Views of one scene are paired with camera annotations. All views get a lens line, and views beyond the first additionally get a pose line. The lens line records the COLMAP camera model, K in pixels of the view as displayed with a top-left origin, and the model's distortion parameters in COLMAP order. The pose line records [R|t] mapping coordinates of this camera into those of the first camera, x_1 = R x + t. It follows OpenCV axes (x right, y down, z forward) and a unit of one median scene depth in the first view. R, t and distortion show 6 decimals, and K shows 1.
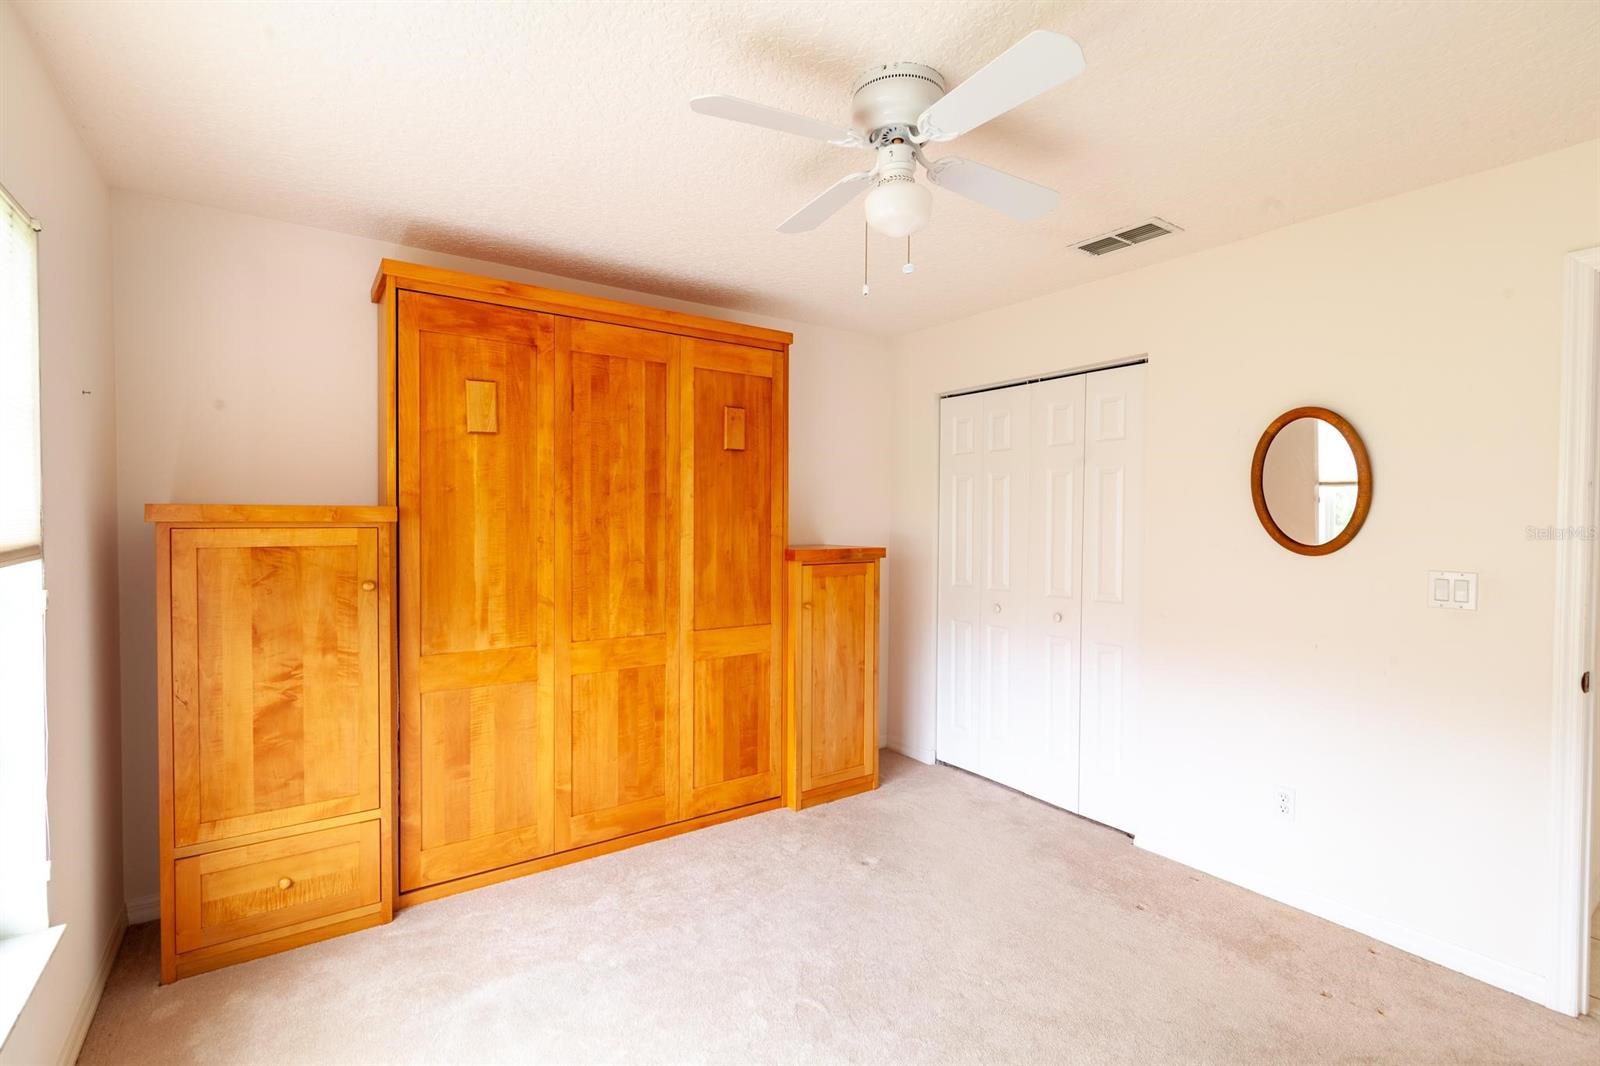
lens RADIAL K [[728.7, 0, 803.0], [0, 728.7, 531.2], [0, 0, 1]] dist [0.001653, -0.001097]
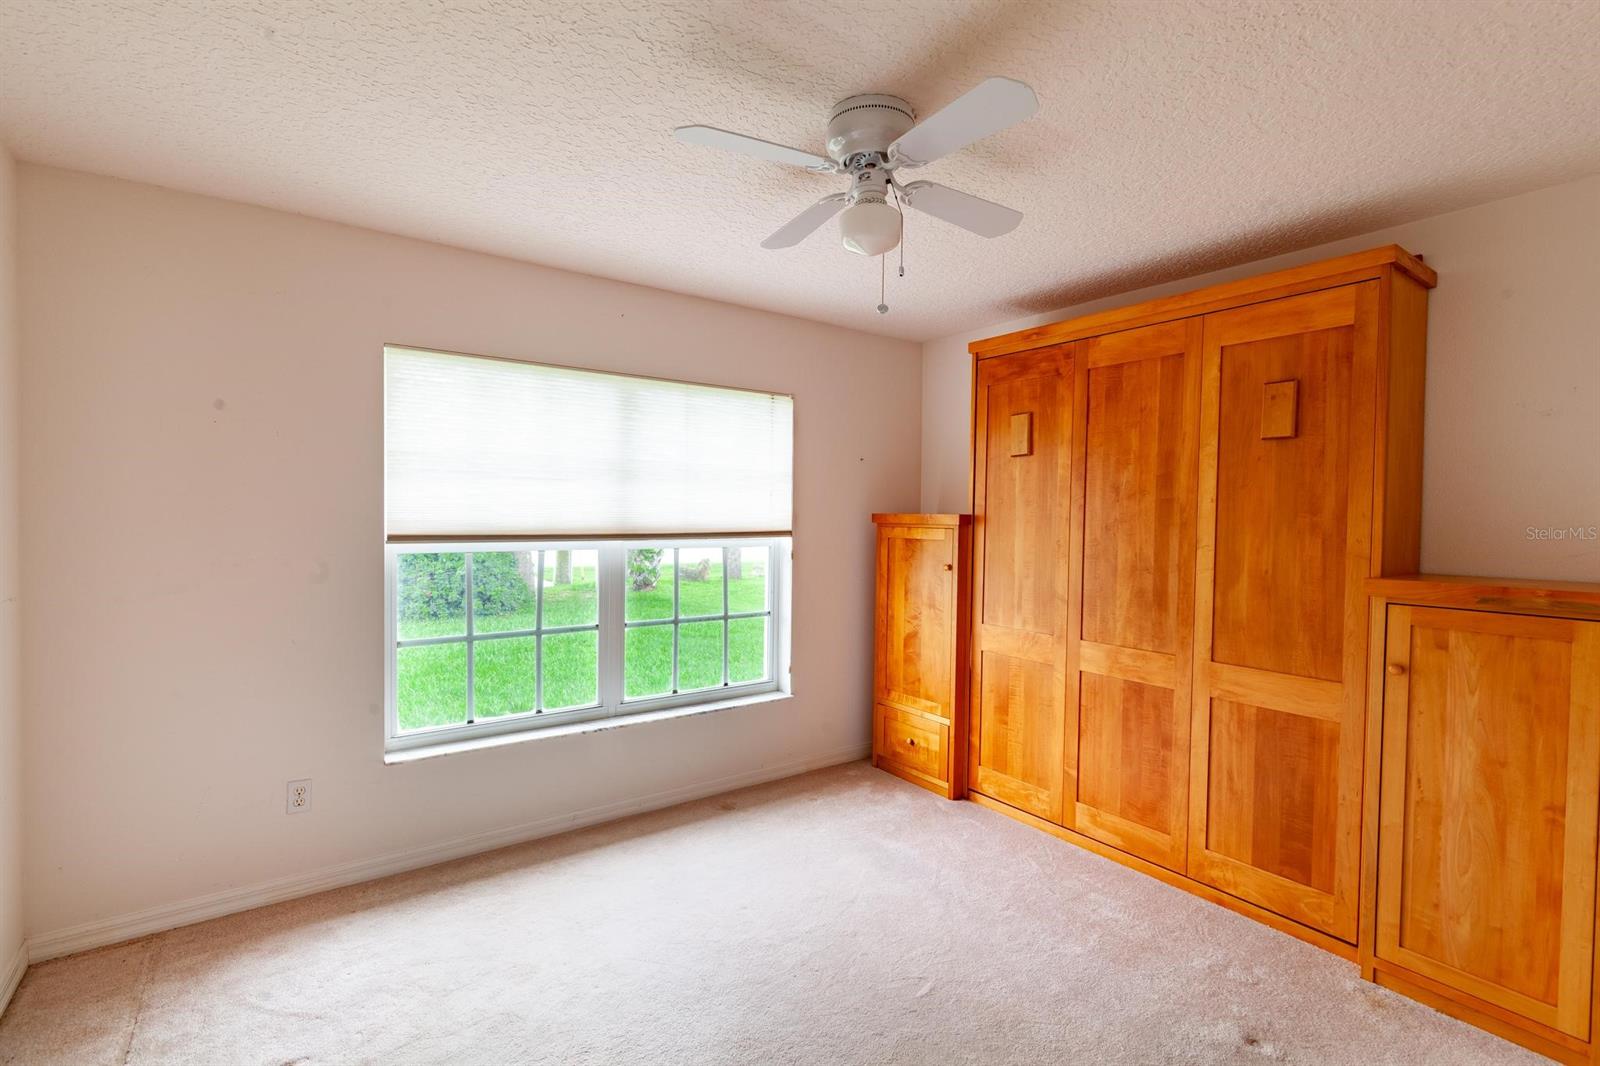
lens RADIAL K [[728.7, 0, 803.0], [0, 728.7, 531.2], [0, 0, 1]] dist [0.001653, -0.001097]
pose [[0.019310, 0.016259, -0.999681, 0.701438], [-0.034247, 0.999292, 0.015591, -0.010084], [0.999227, 0.033935, 0.019853, 0.527700]]
